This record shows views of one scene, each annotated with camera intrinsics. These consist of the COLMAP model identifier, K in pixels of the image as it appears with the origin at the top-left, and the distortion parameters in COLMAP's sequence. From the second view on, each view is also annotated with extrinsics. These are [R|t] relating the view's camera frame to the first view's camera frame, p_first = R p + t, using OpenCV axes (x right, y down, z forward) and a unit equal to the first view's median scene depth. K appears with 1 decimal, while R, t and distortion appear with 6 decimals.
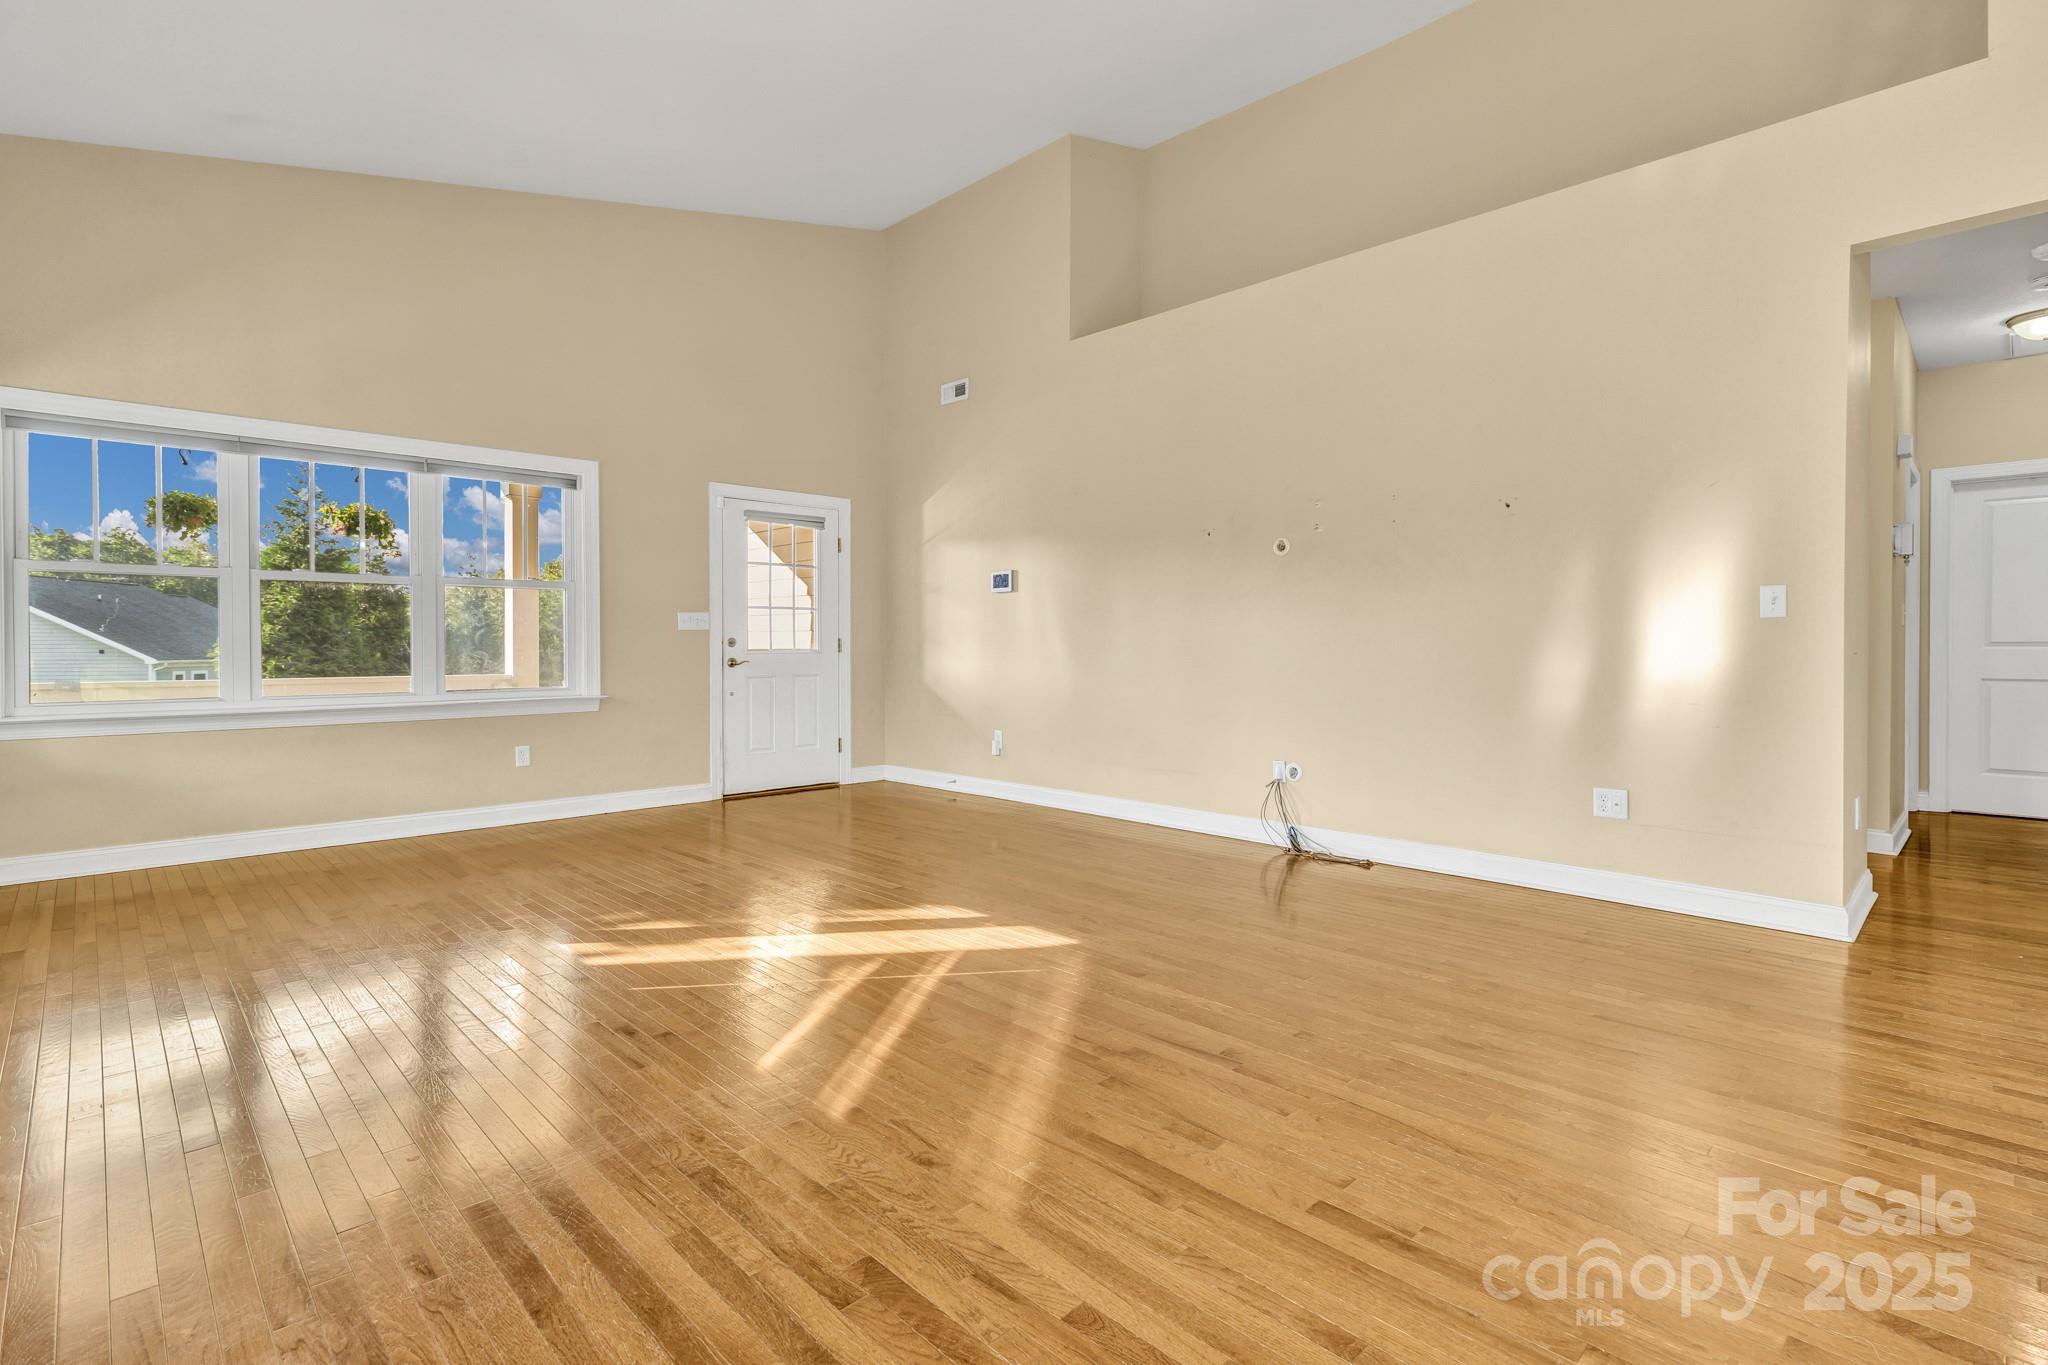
lens RADIAL K [[960.2, 0, 1024.1], [0, 960.2, 644.8], [0, 0, 1]] dist [-0.001796, 0.000092]
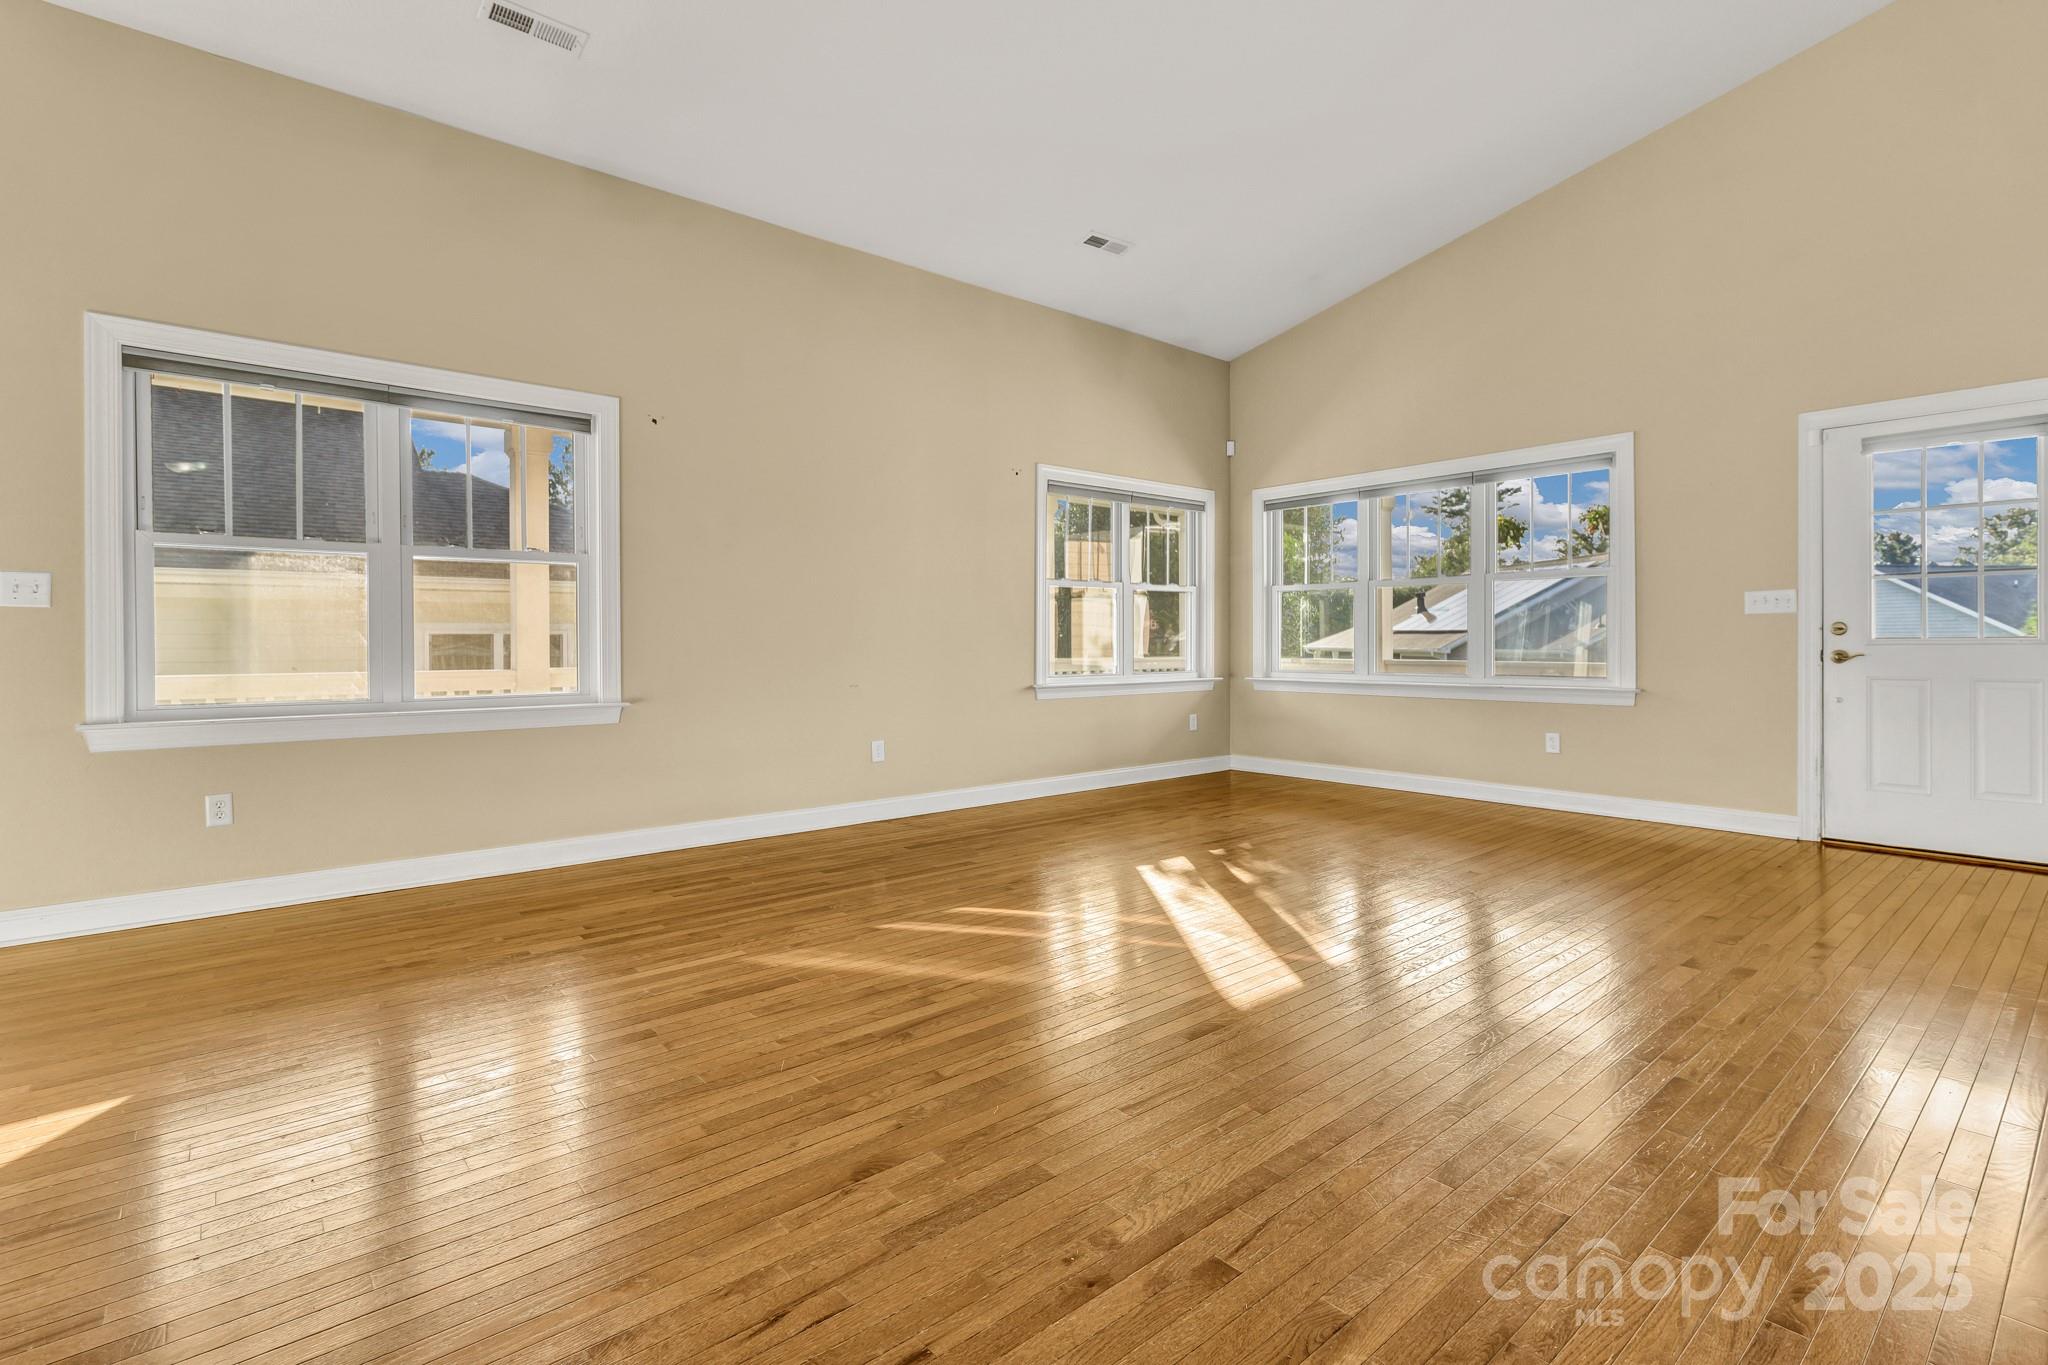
lens RADIAL K [[960.2, 0, 1024.1], [0, 960.2, 644.8], [0, 0, 1]] dist [-0.001796, 0.000092]
pose [[-0.064774, 0.012924, -0.997816, 1.112542], [0.002931, 0.999914, 0.012761, -0.003409], [0.997896, -0.002098, -0.064806, 1.087936]]
